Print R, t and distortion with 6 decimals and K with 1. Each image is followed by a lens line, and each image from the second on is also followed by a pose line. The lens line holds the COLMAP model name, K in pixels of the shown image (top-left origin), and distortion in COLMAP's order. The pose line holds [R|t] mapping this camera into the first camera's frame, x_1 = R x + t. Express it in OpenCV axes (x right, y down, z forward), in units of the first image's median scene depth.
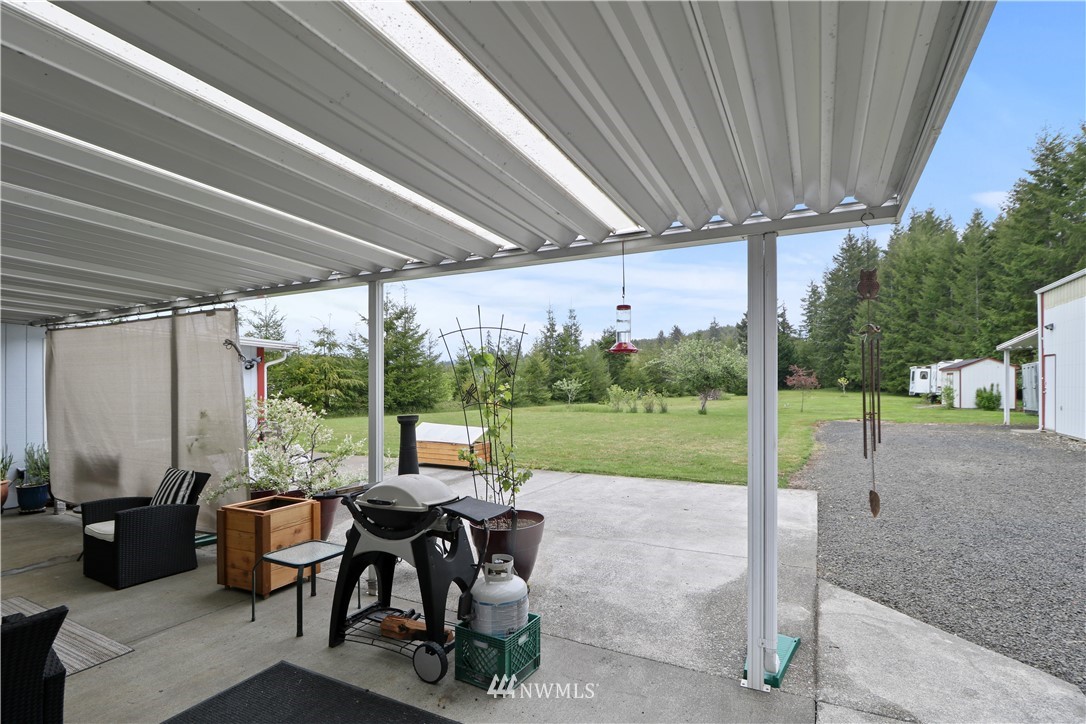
lens RADIAL K [[527.5, 0, 544.6], [0, 527.5, 369.4], [0, 0, 1]] dist [-0.001104, -0.000661]
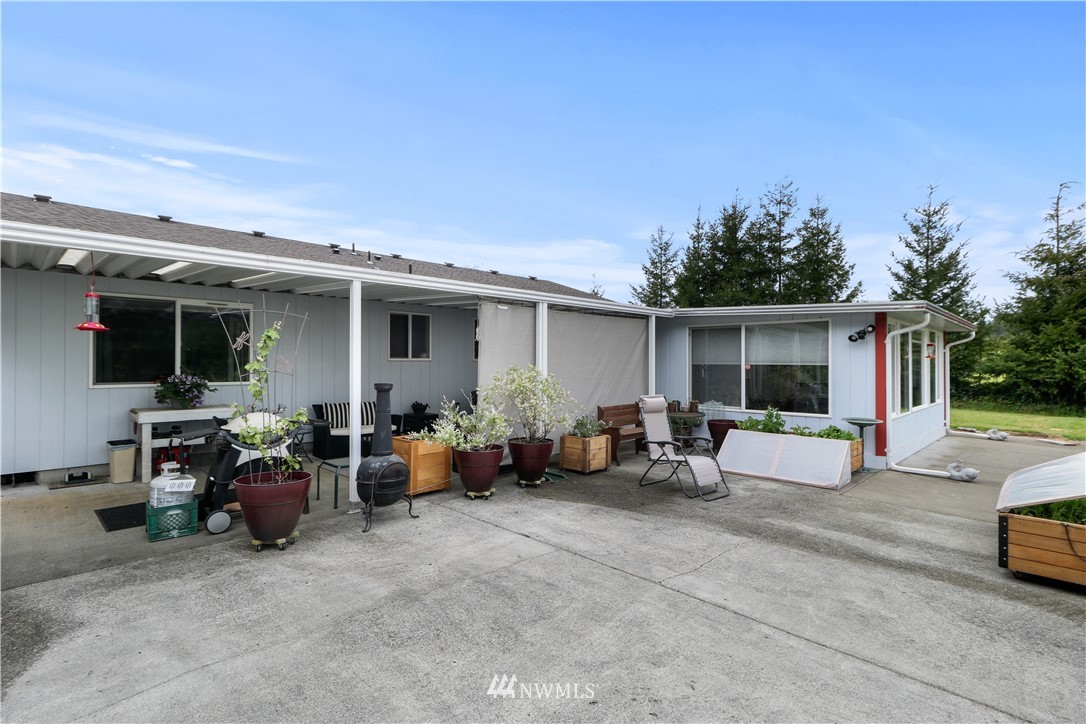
lens RADIAL K [[527.5, 0, 544.6], [0, 527.5, 369.4], [0, 0, 1]] dist [-0.001104, -0.000661]
pose [[-0.293972, 0.015682, -0.955685, 0.664553], [0.011683, 0.999850, 0.012813, 0.052227], [0.955743, -0.007399, -0.294111, 1.561921]]
